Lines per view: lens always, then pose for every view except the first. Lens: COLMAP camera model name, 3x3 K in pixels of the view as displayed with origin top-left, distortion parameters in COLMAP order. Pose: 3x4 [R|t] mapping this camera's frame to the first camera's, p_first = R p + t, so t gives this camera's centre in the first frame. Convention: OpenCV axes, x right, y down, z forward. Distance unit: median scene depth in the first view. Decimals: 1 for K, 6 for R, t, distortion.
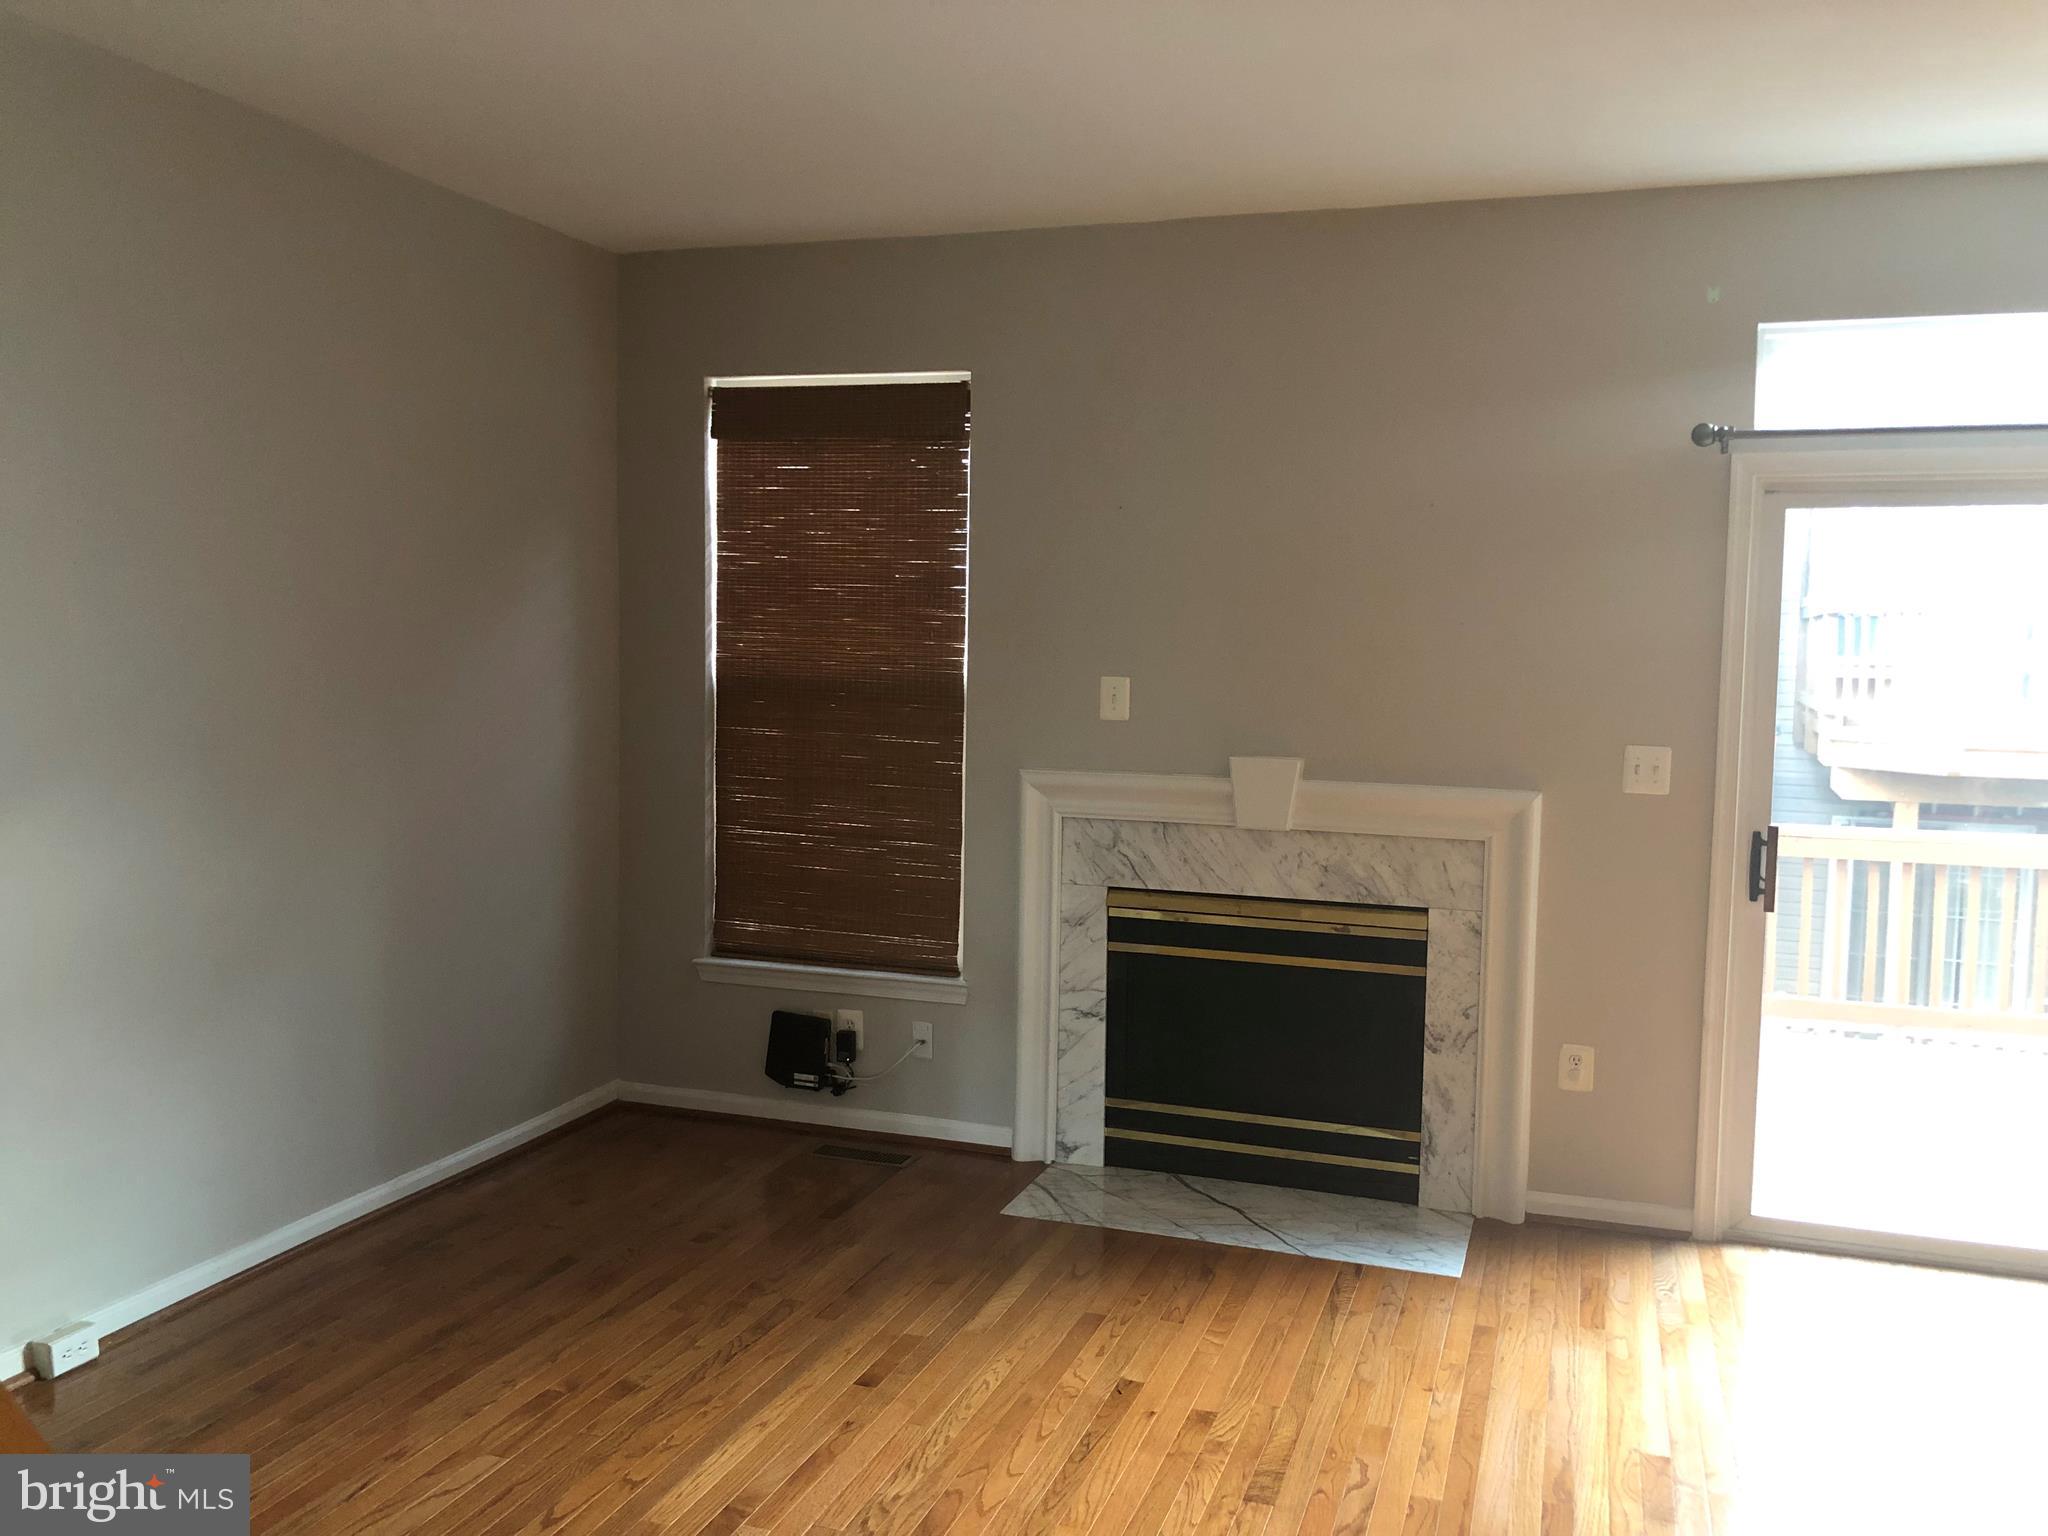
lens RADIAL K [[1685.6, 0, 1024.0], [0, 1685.6, 768.0], [0, 0, 1]] dist [0.065478, -0.117897]
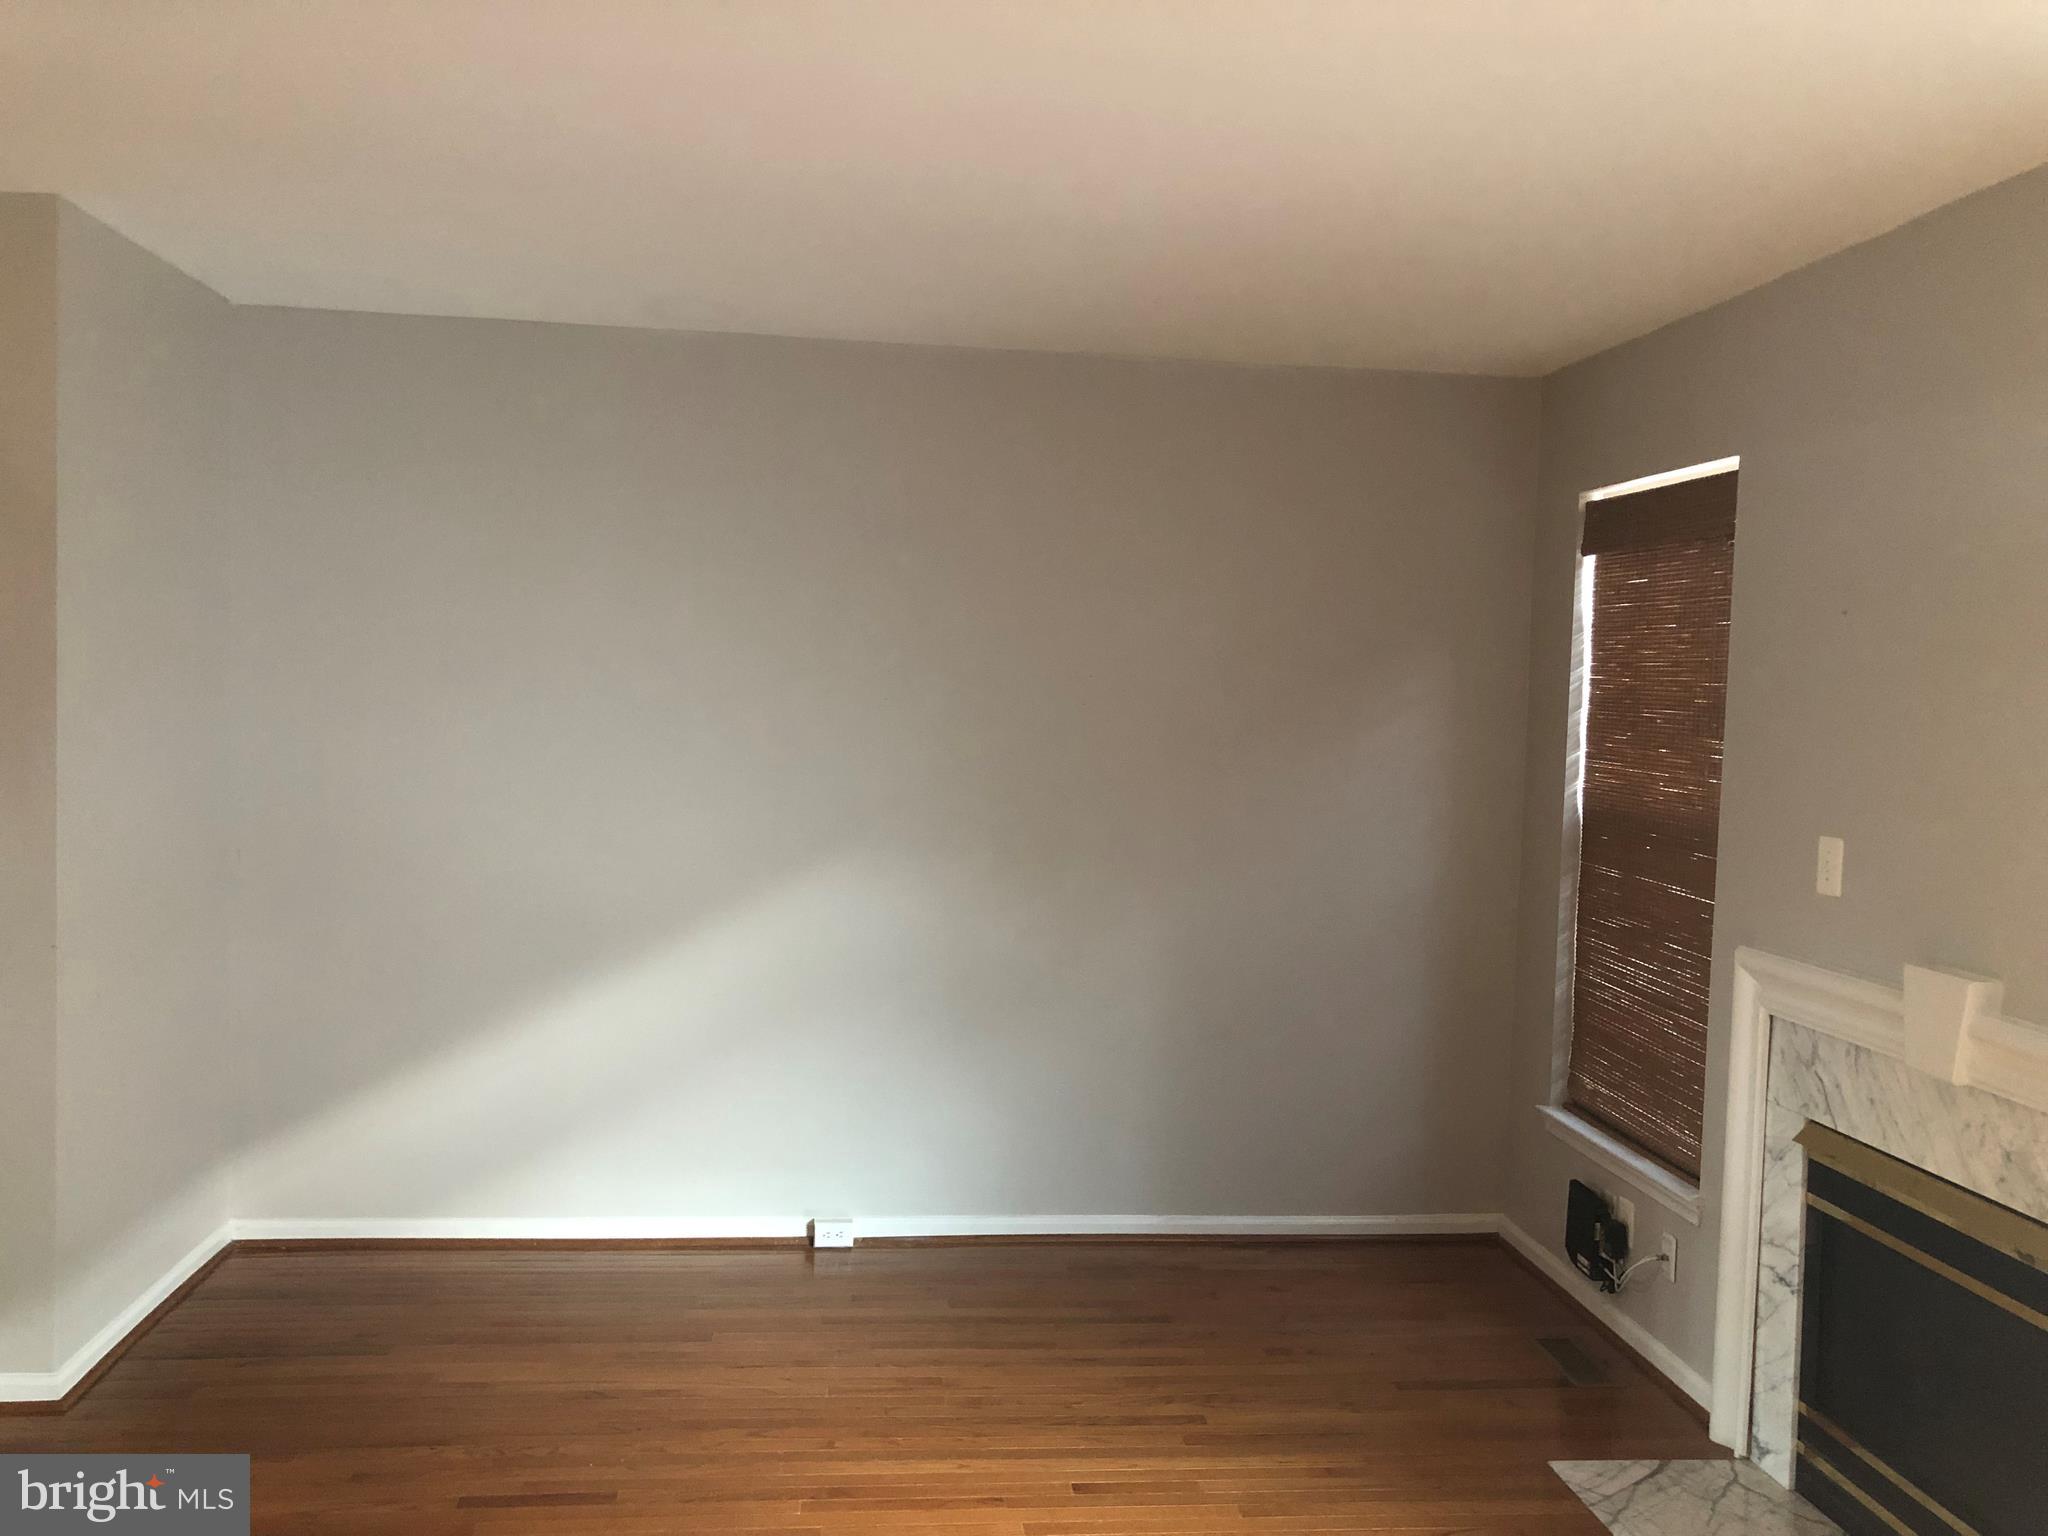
lens RADIAL K [[1681.5, 0, 1024.0], [0, 1681.5, 768.0], [0, 0, 1]] dist [0.011657, -0.006599]
pose [[0.421772, 0.038988, -0.905863, 0.573345], [-0.093706, 0.995600, -0.000780, -0.050440], [0.901847, 0.085214, 0.423569, 0.355290]]
